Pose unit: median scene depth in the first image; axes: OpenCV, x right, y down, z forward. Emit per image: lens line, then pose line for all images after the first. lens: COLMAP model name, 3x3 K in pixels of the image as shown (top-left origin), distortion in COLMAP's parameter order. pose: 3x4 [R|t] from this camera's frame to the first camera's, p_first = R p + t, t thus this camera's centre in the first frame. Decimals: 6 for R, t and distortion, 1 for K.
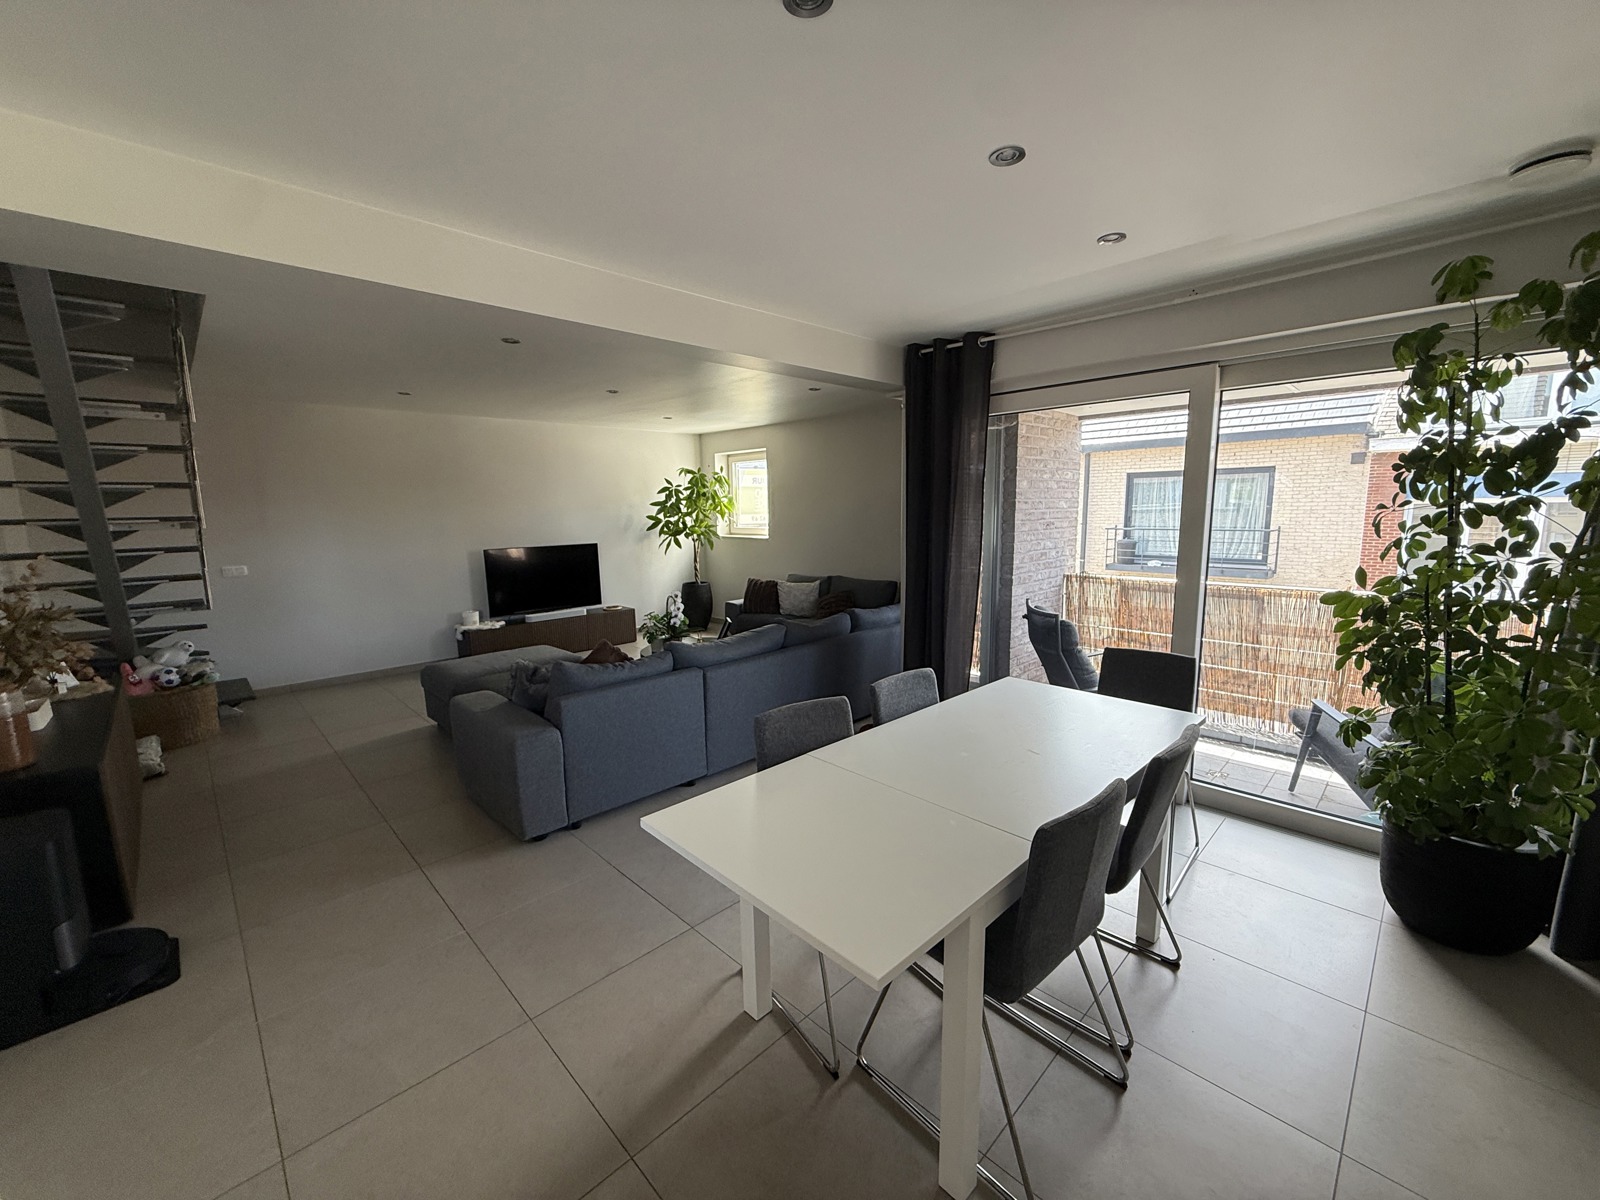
lens RADIAL K [[643.2, 0, 801.2], [0, 643.2, 603.2], [0, 0, 1]] dist [0.001553, 0.000265]
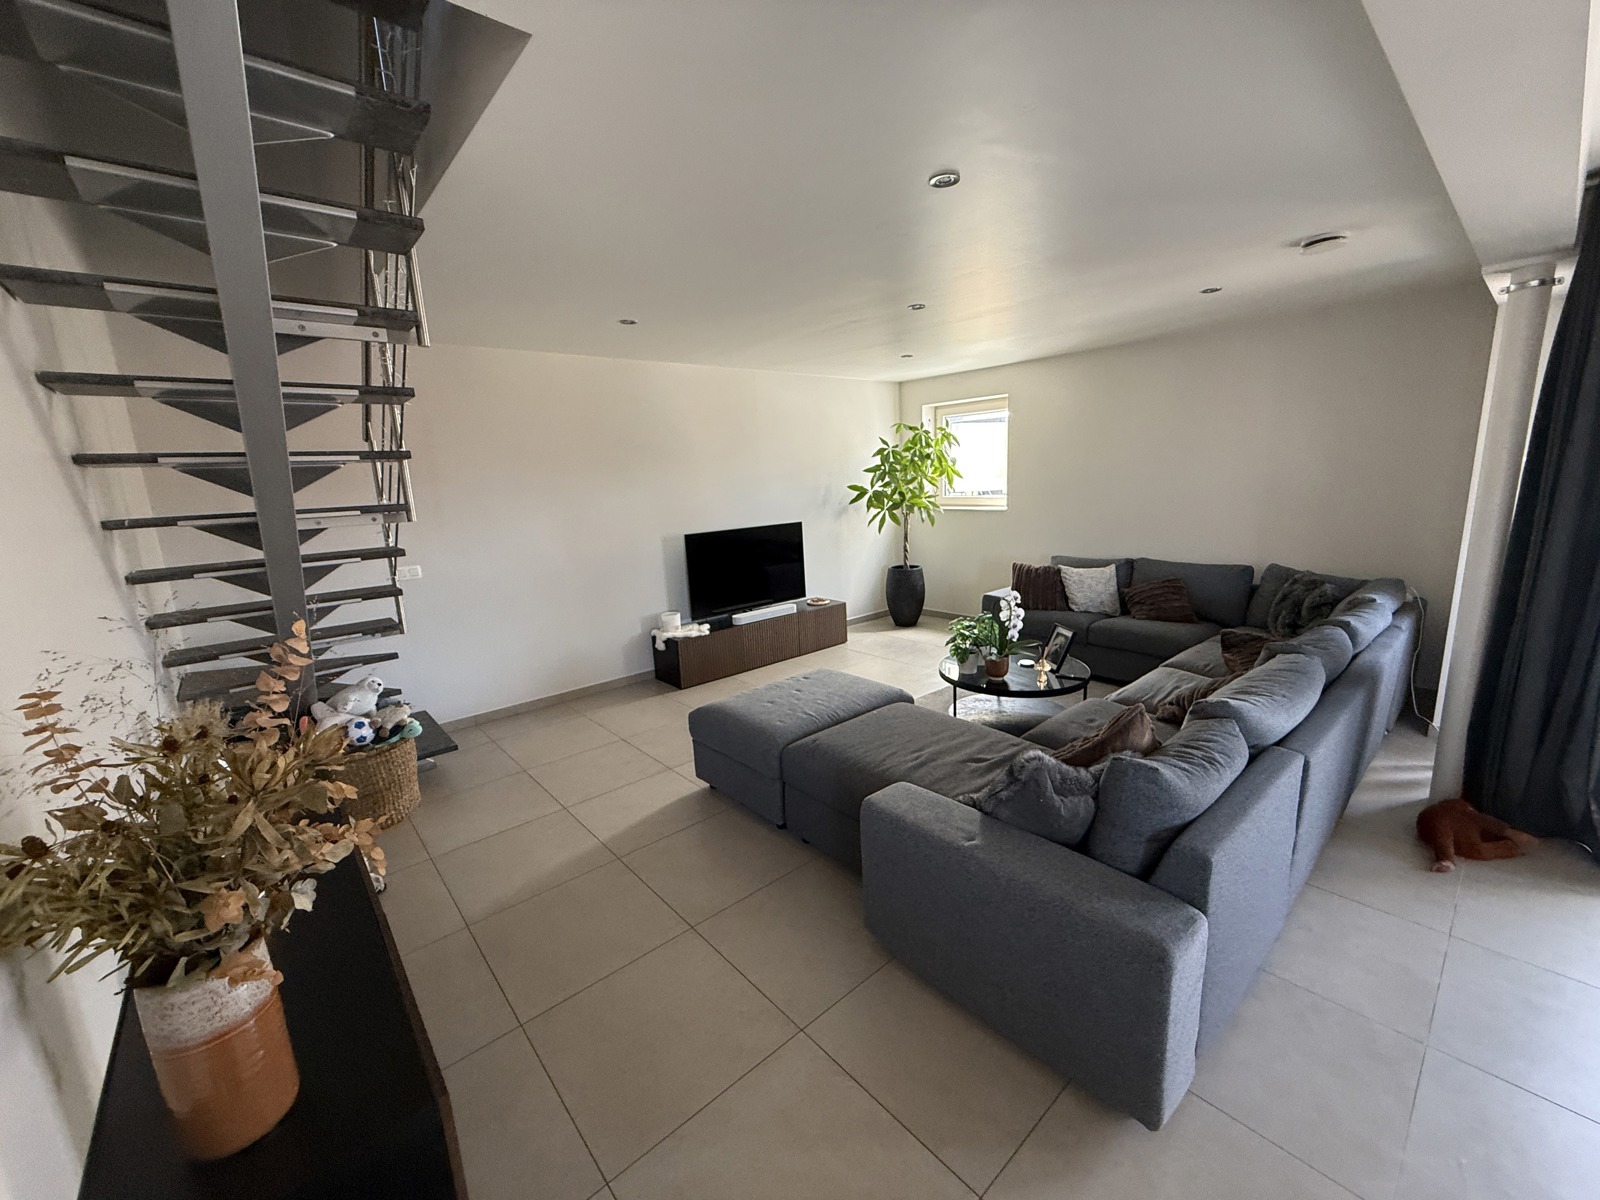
lens RADIAL K [[643.2, 0, 799.0], [0, 643.2, 599.7], [0, 0, 1]] dist [0.001553, 0.000265]
pose [[0.997785, -0.015271, -0.064751, -0.303229], [0.018153, 0.998860, 0.044160, -0.035362], [0.064002, -0.045237, 0.996924, 0.223314]]
